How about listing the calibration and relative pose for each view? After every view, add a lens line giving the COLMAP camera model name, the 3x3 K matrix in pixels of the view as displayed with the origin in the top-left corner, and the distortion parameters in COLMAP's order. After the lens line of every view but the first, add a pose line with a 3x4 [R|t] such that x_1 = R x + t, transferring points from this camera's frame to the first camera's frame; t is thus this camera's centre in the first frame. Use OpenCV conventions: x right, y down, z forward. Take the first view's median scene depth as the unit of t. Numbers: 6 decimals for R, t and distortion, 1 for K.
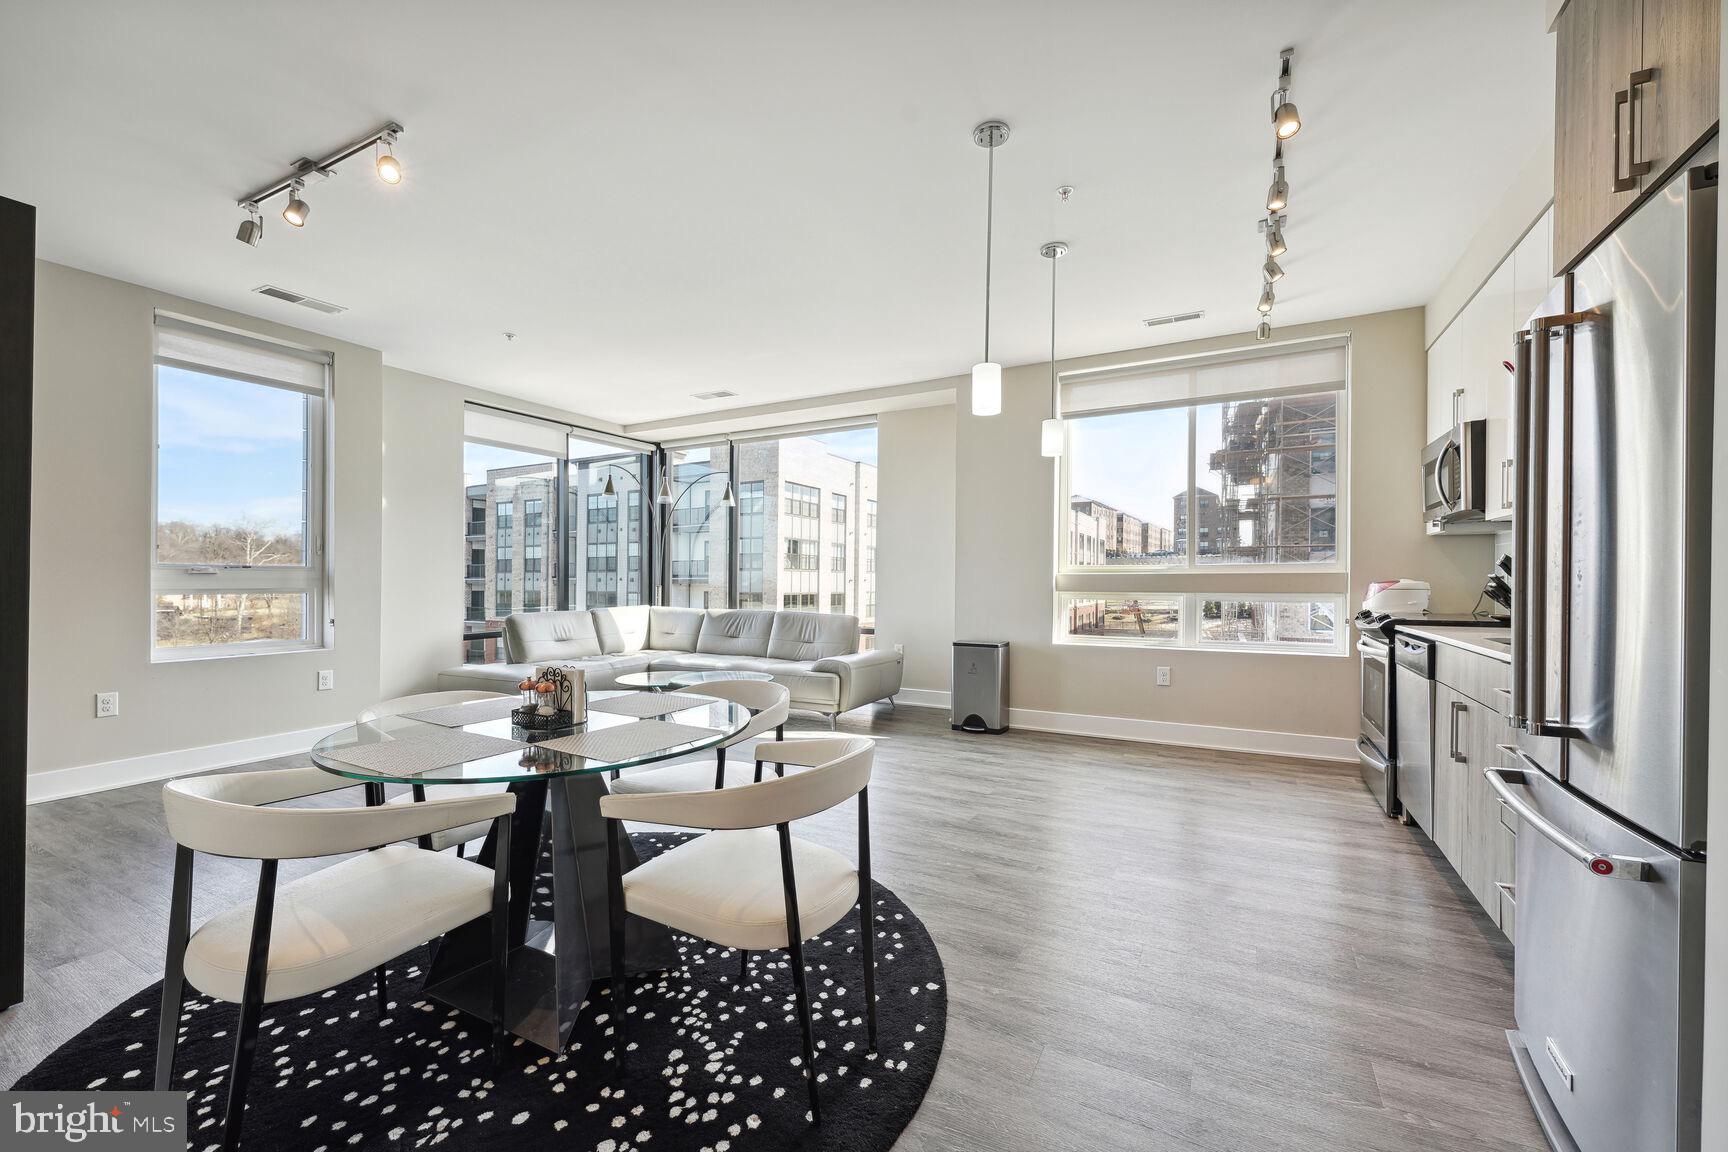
lens RADIAL K [[697.1, 0, 863.9], [0, 697.1, 581.0], [0, 0, 1]] dist [-0.007355, 0.000096]
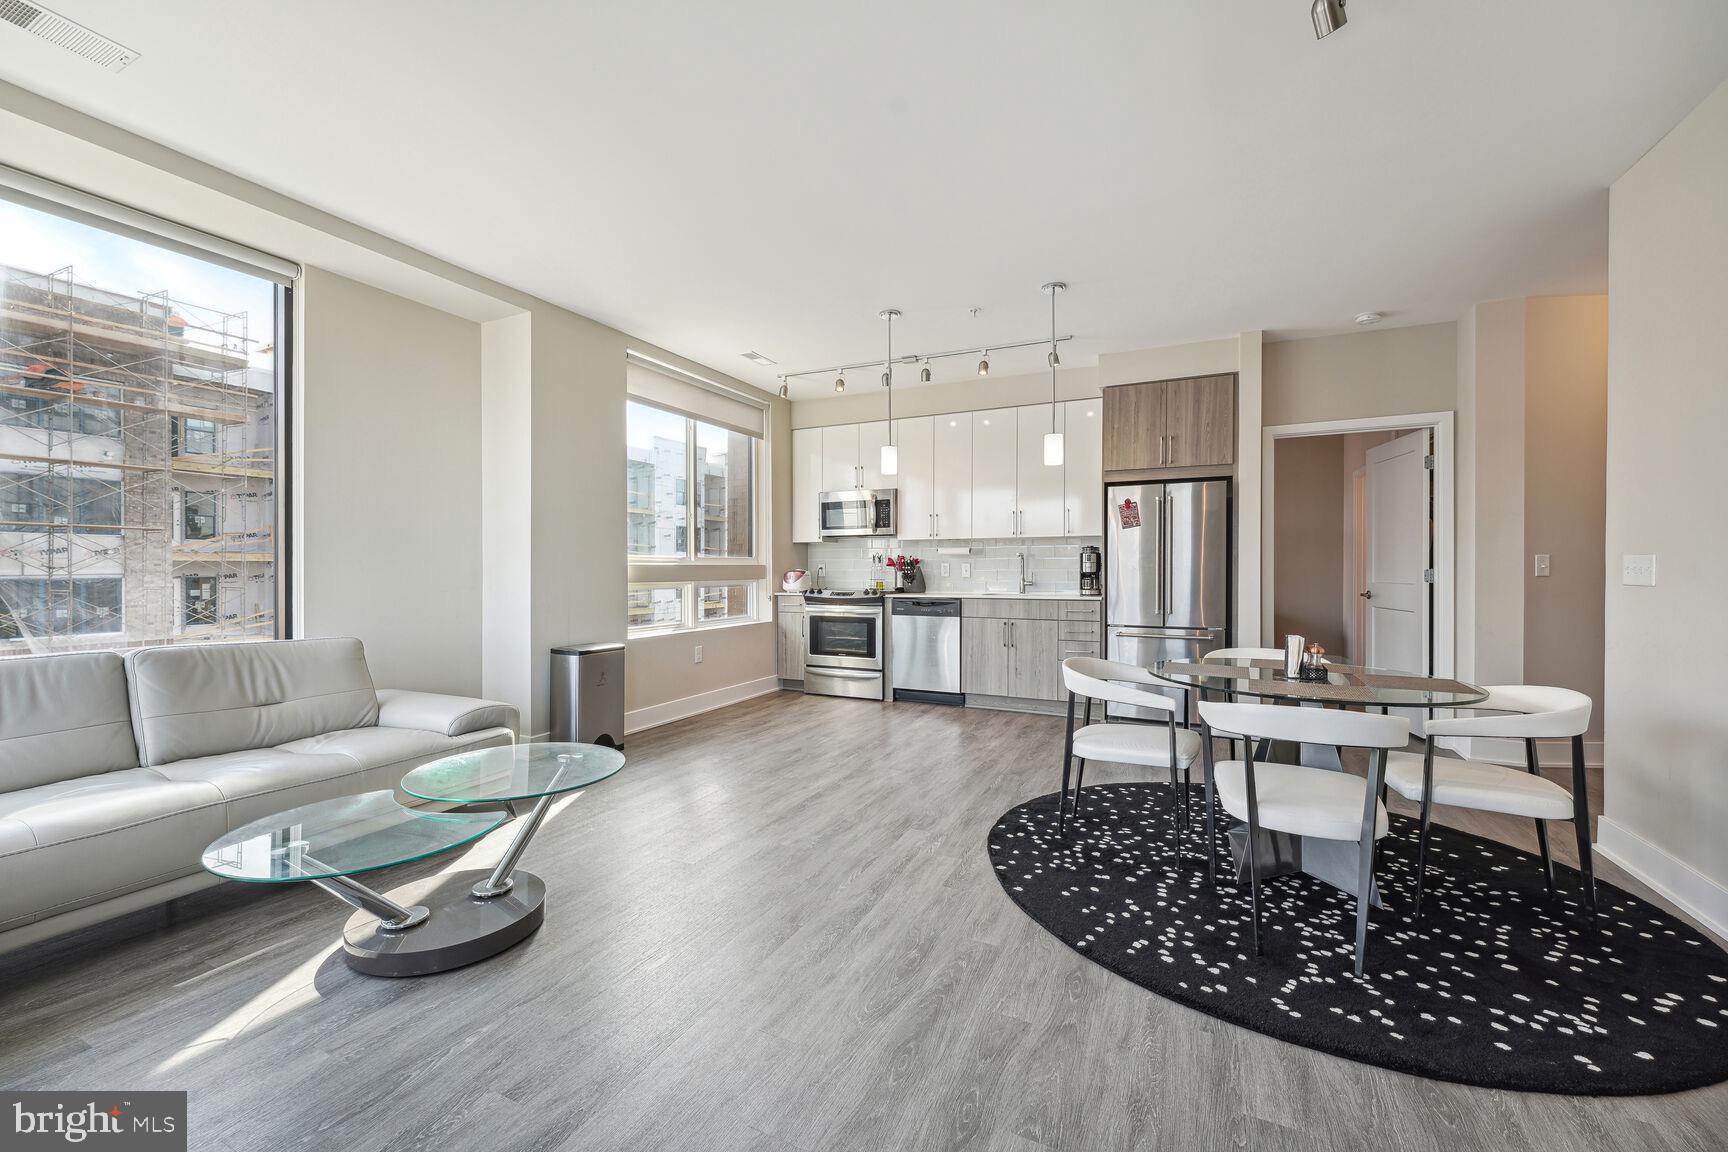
lens RADIAL K [[697.1, 0, 861.8], [0, 697.1, 572.9], [0, 0, 1]] dist [-0.007355, 0.000096]
pose [[-0.041567, -0.007037, 0.999111, -1.841735], [0.001324, 0.999974, 0.007099, -0.009830], [-0.999135, 0.001618, -0.041556, 1.992429]]
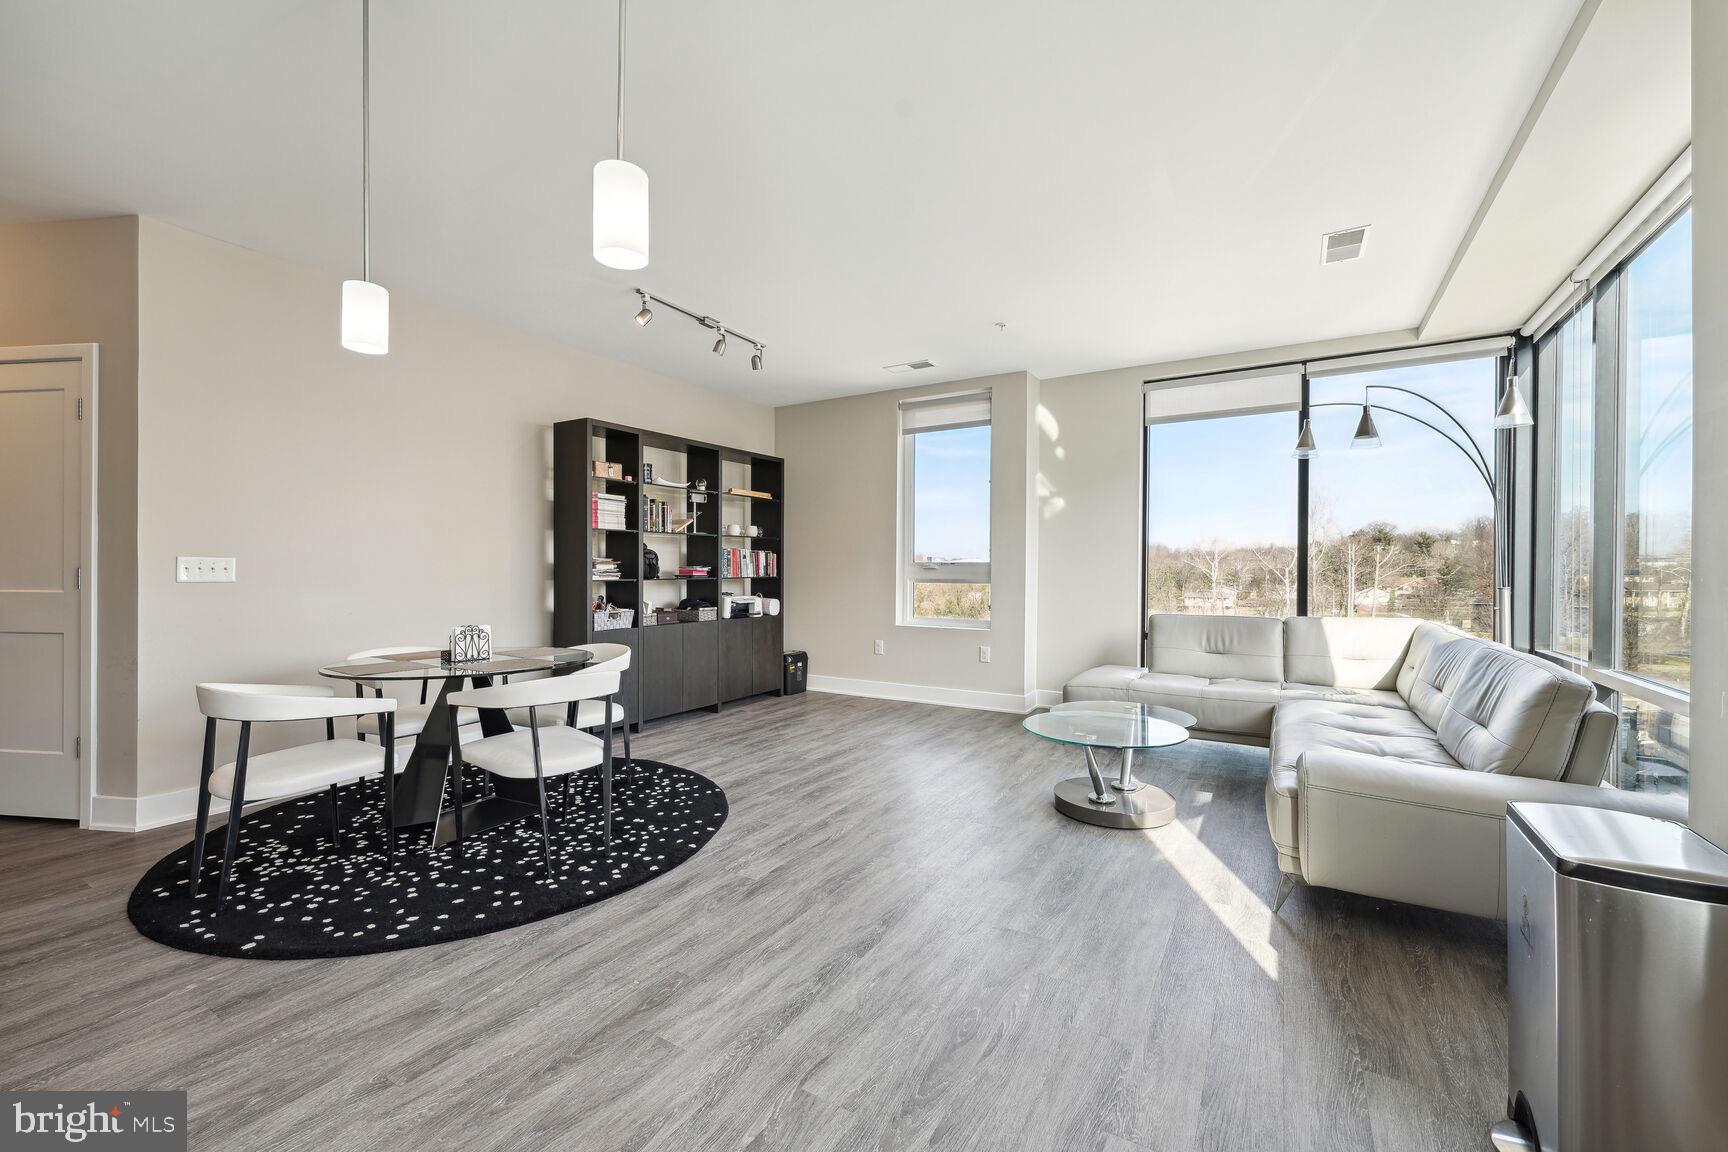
lens RADIAL K [[697.1, 0, 866.8], [0, 697.1, 569.5], [0, 0, 1]] dist [-0.007355, 0.000096]
pose [[-0.050296, -0.004001, -0.998726, 1.174989], [-0.005272, 0.999979, -0.003740, -0.004842], [0.998720, 0.005077, -0.050316, 2.095635]]
